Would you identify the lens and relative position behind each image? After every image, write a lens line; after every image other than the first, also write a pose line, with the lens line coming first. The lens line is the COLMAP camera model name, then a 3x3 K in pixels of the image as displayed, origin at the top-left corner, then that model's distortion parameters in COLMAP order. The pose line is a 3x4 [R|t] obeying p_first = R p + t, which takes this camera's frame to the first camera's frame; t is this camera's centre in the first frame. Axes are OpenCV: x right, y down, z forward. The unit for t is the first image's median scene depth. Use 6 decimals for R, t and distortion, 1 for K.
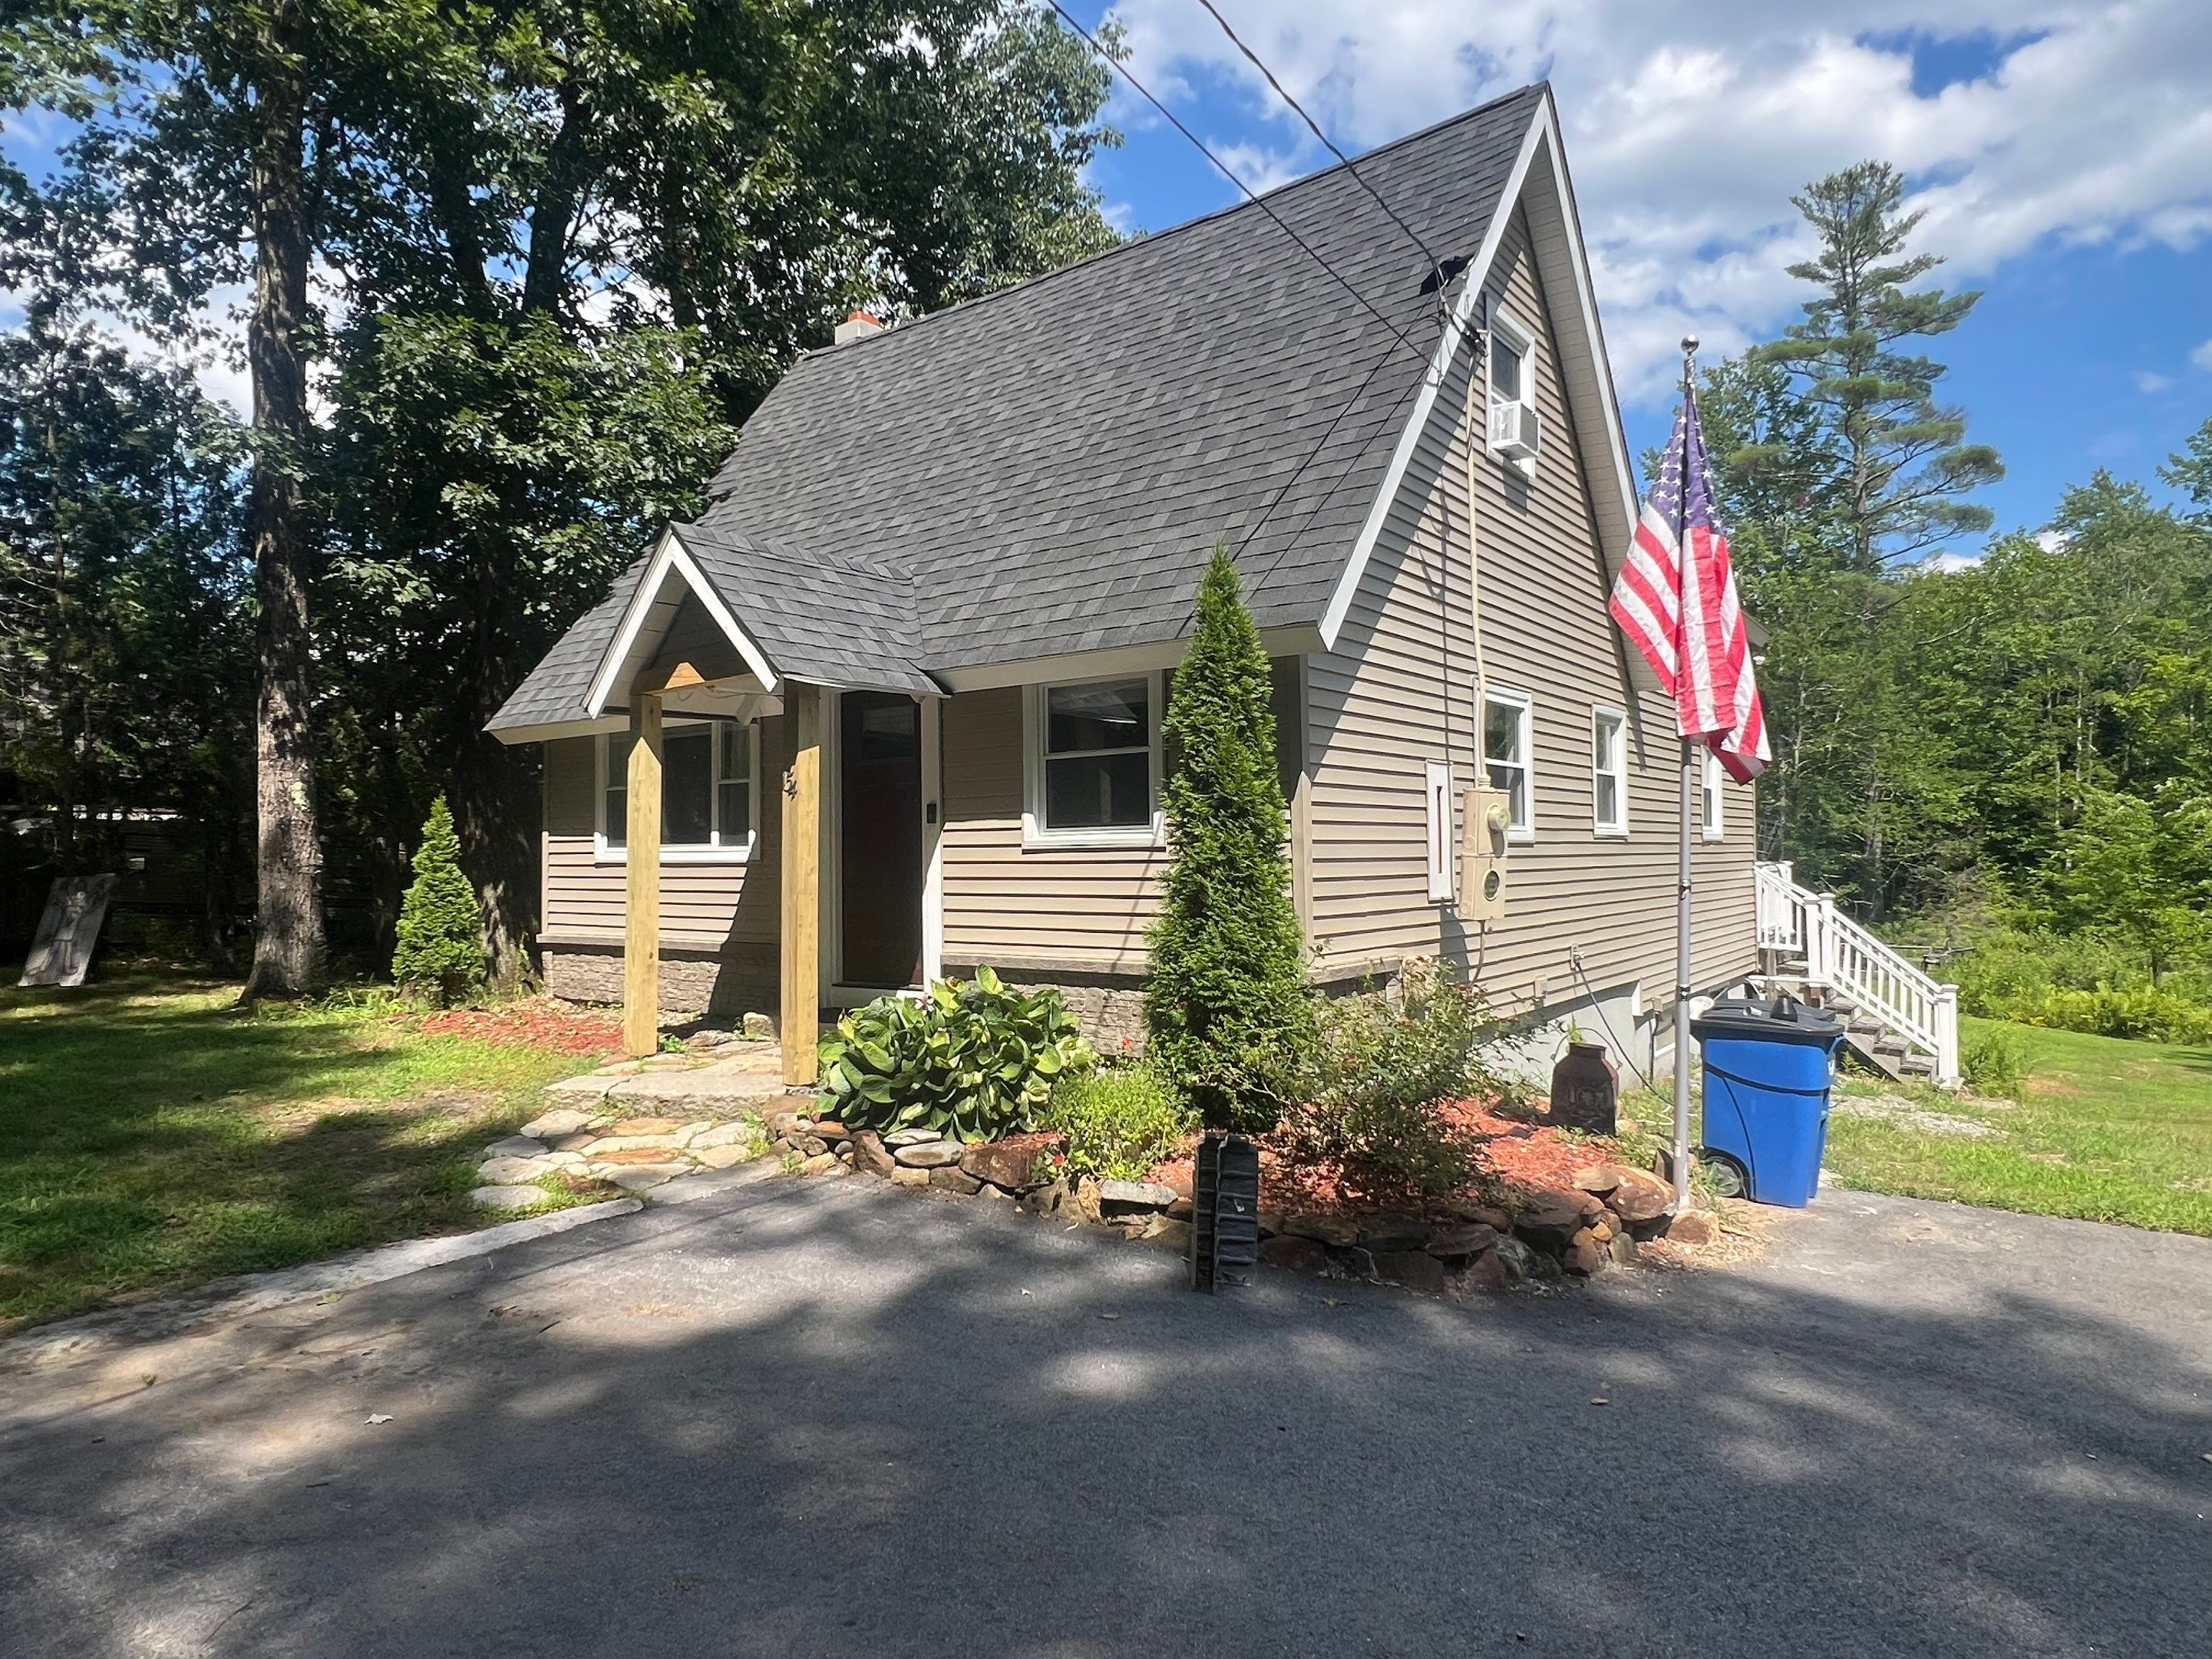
lens RADIAL K [[1301.9, 0, 1099.9], [0, 1301.9, 826.7], [0, 0, 1]] dist [-0.000143, 0.000006]
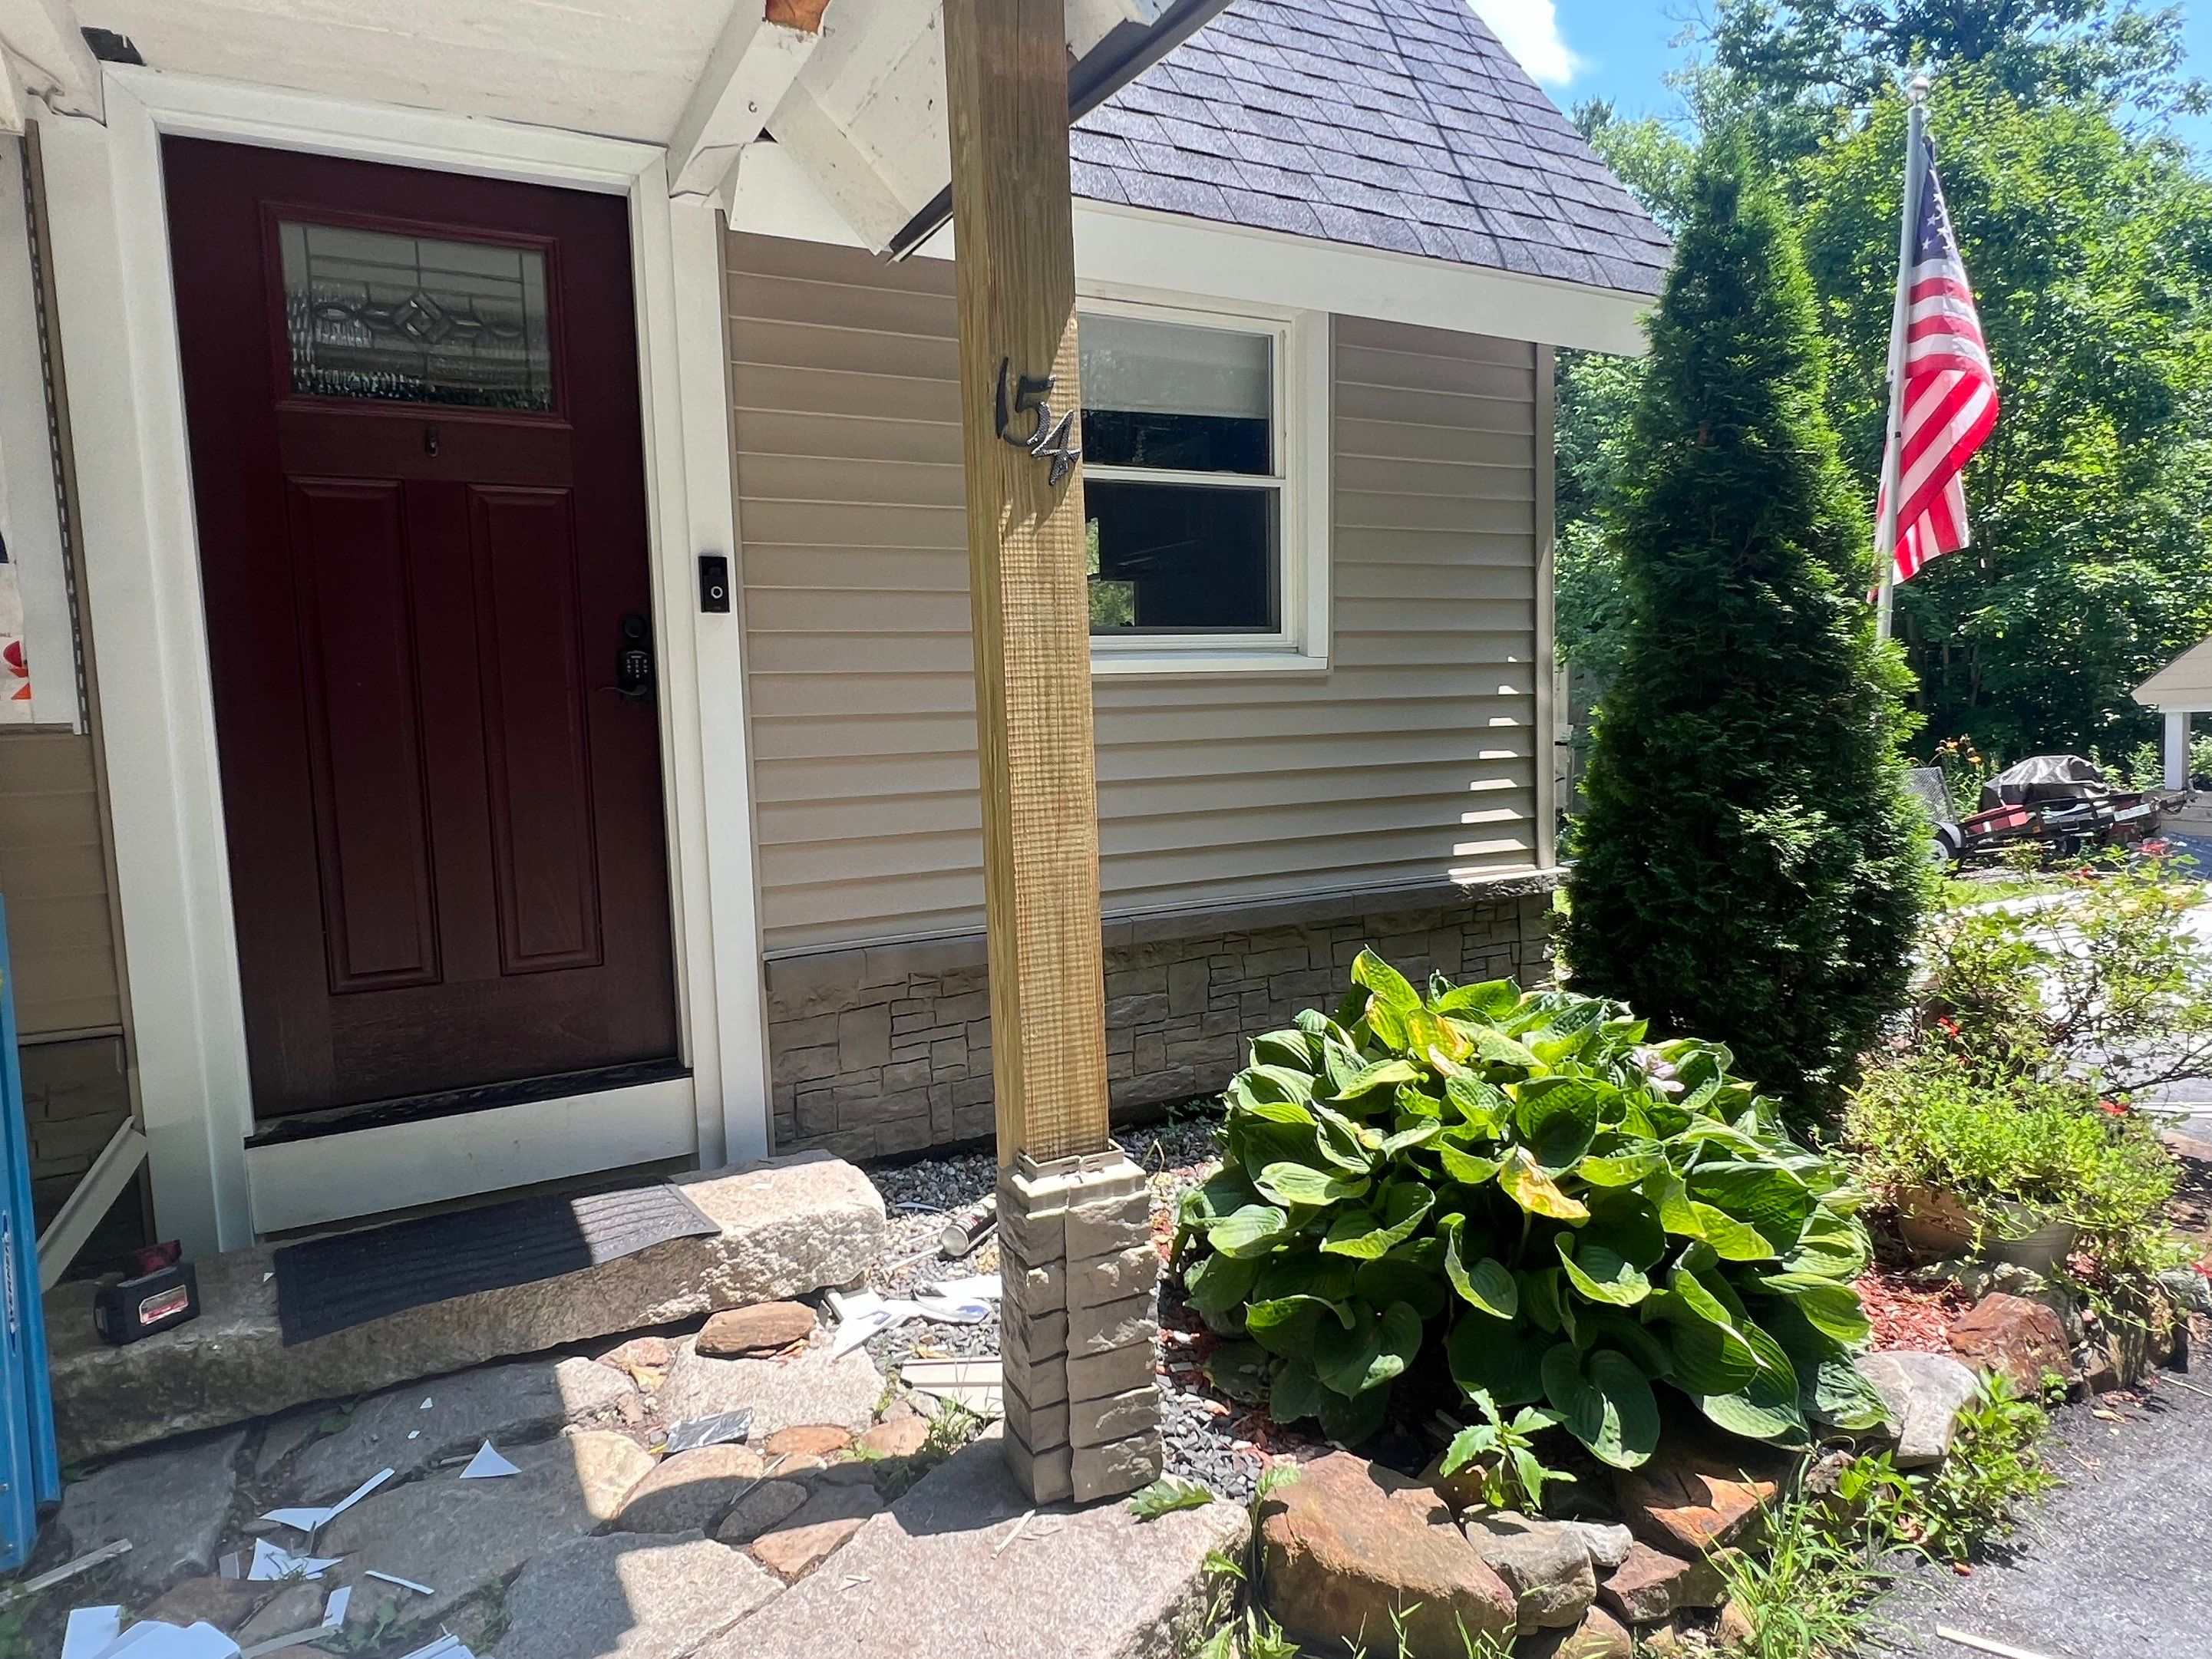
lens RADIAL K [[1301.9, 0, 1099.9], [0, 1301.9, 826.7], [0, 0, 1]] dist [-0.000143, 0.000006]
pose [[0.418581, -0.094091, 0.903292, -0.416413], [-0.001605, 0.994540, 0.104340, 0.018950], [-0.908178, -0.045125, 0.416144, 0.754325]]
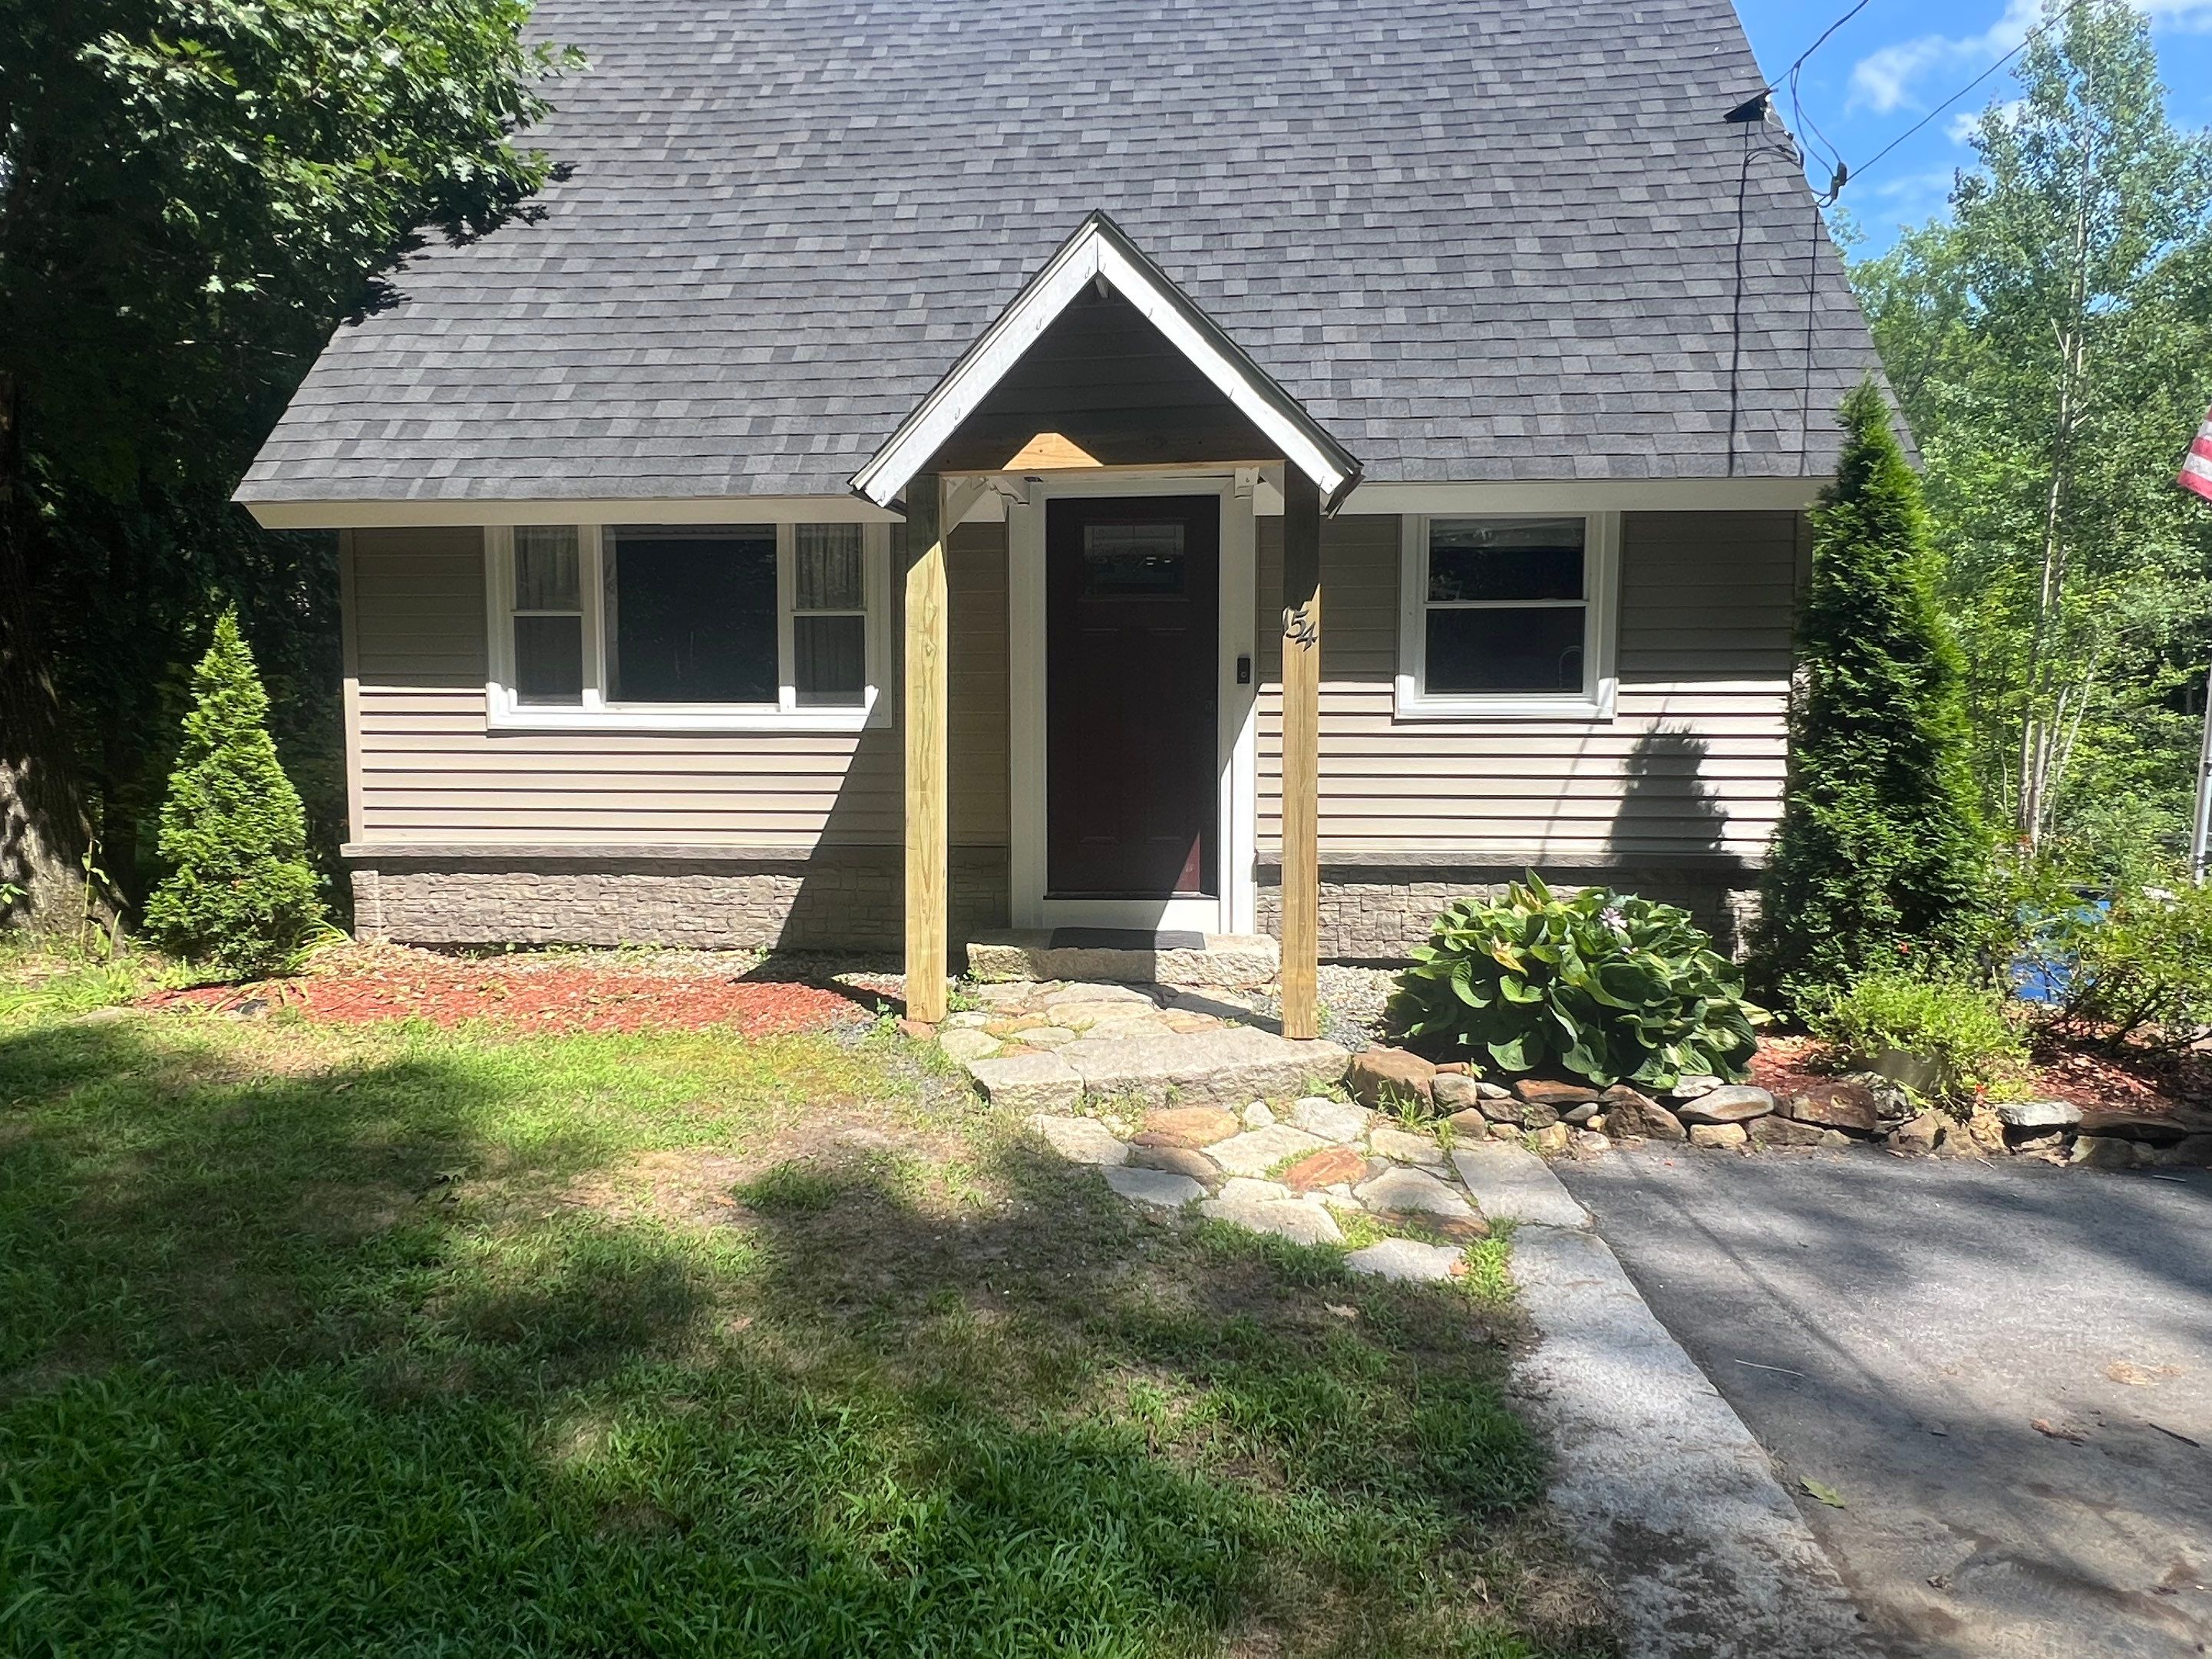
lens RADIAL K [[1347.2, 0, 1100.8], [0, 1347.2, 824.8], [0, 0, 1]] dist [-0.000104, -0.000321]
pose [[0.849684, -0.032932, 0.526263, -0.625028], [-0.020840, 0.995171, 0.095922, 0.006034], [-0.526880, -0.092471, 0.844894, 0.363677]]
